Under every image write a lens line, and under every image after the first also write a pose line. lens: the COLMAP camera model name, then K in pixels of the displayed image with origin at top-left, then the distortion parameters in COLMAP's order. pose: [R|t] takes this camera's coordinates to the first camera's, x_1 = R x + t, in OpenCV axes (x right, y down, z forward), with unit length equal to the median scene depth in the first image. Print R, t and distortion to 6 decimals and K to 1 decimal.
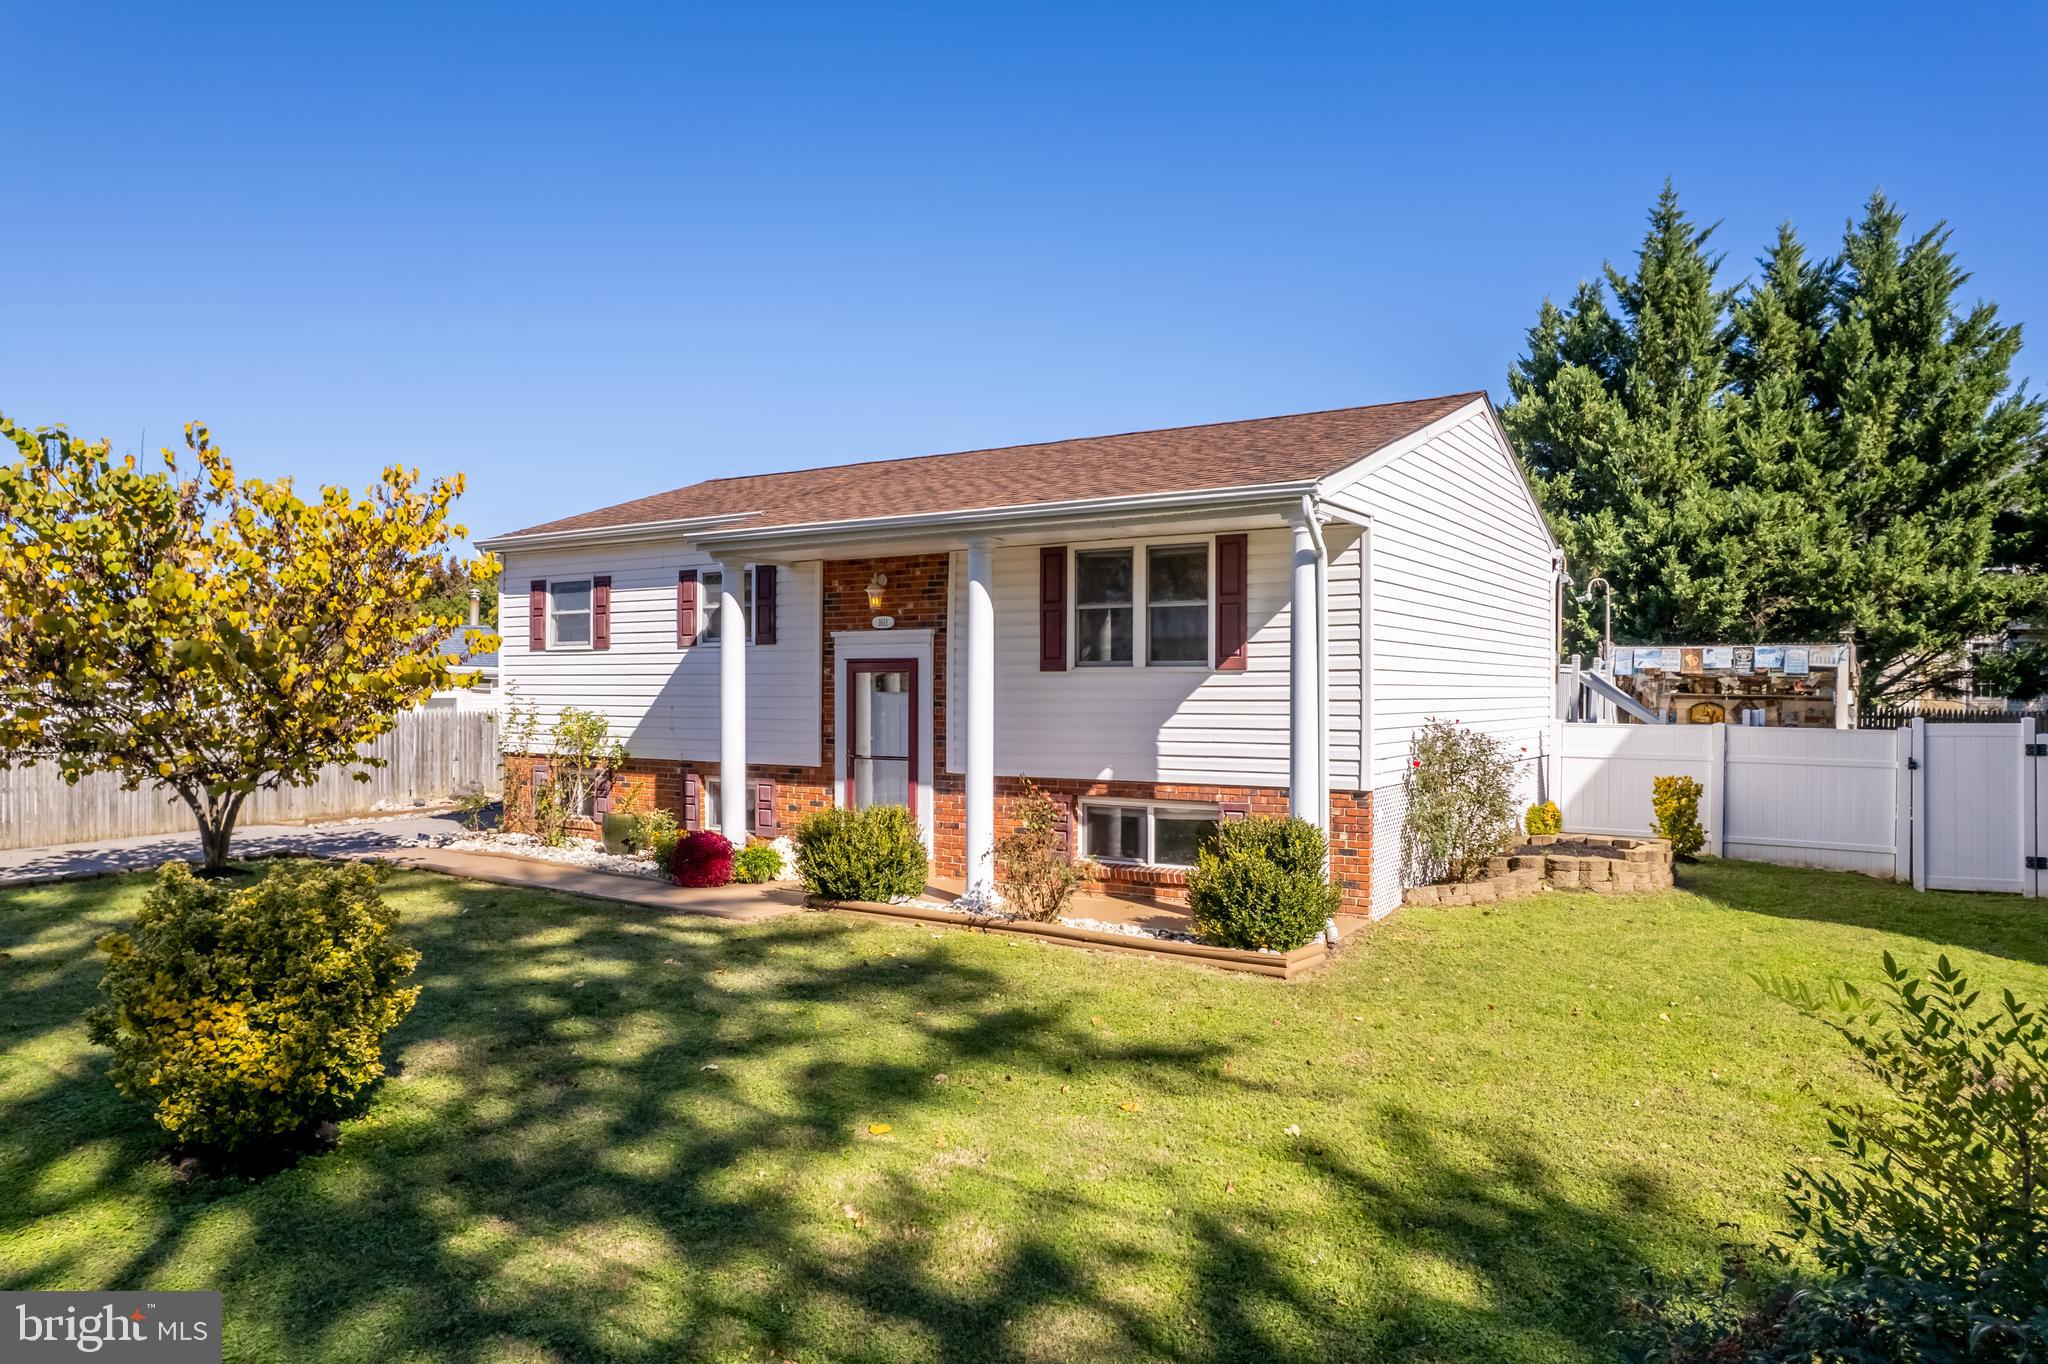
lens RADIAL K [[1316.9, 0, 1032.9], [0, 1316.9, 693.0], [0, 0, 1]] dist [-0.080114, 0.070651]
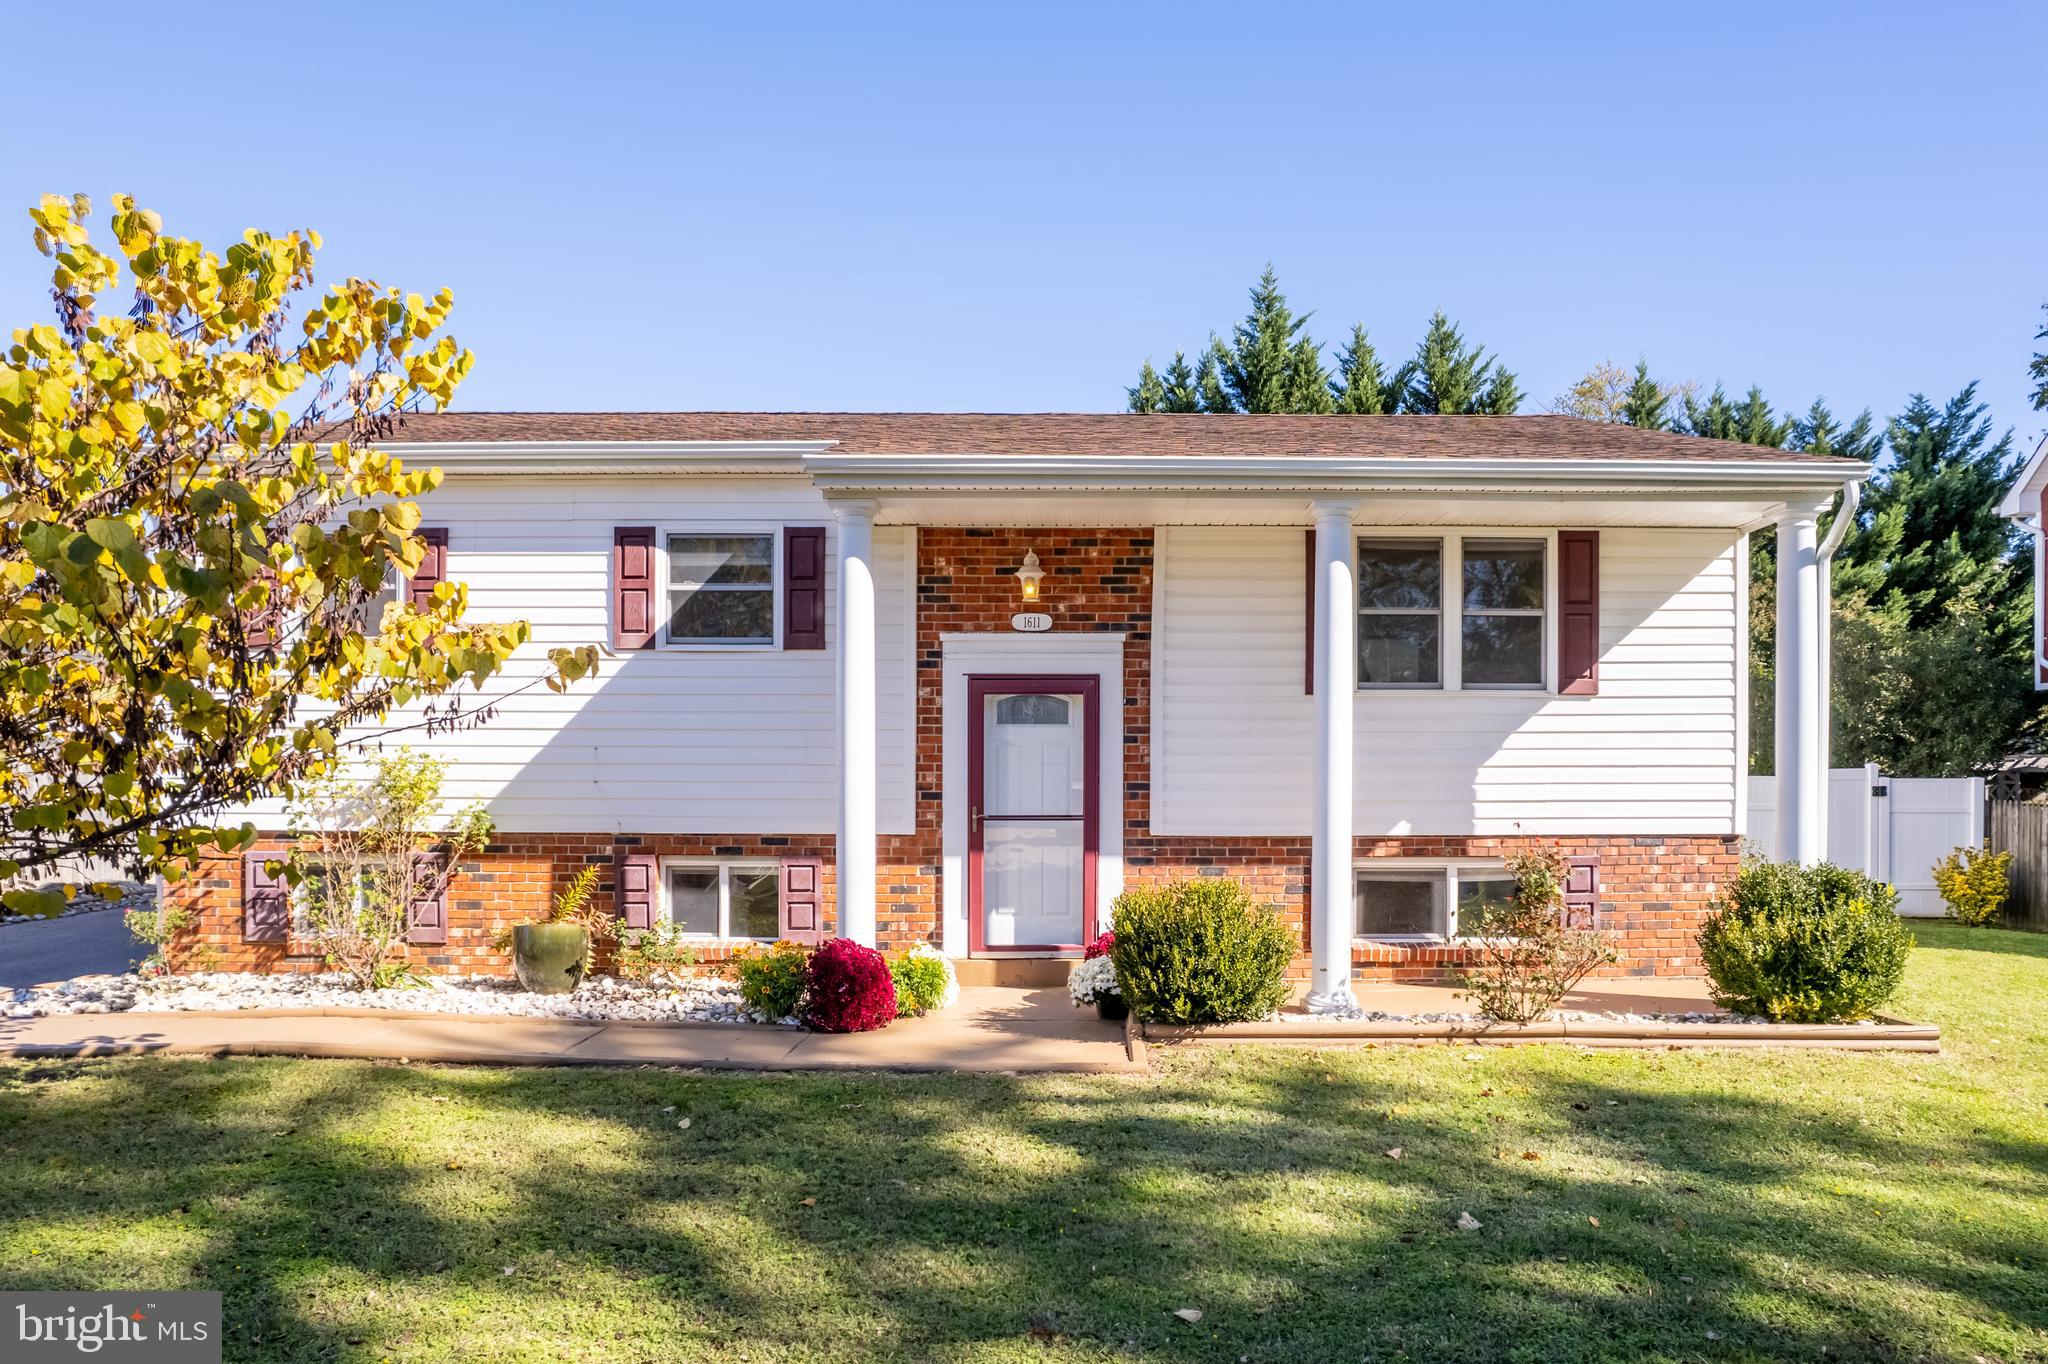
lens RADIAL K [[1336.9, 0, 1024.1], [0, 1336.9, 775.2], [0, 0, 1]] dist [-0.074075, 0.073321]
pose [[0.843158, -0.002700, 0.537659, -0.503839], [0.002161, 0.999996, 0.001633, 0.026256], [-0.537662, -0.000215, 0.843161, 0.416220]]
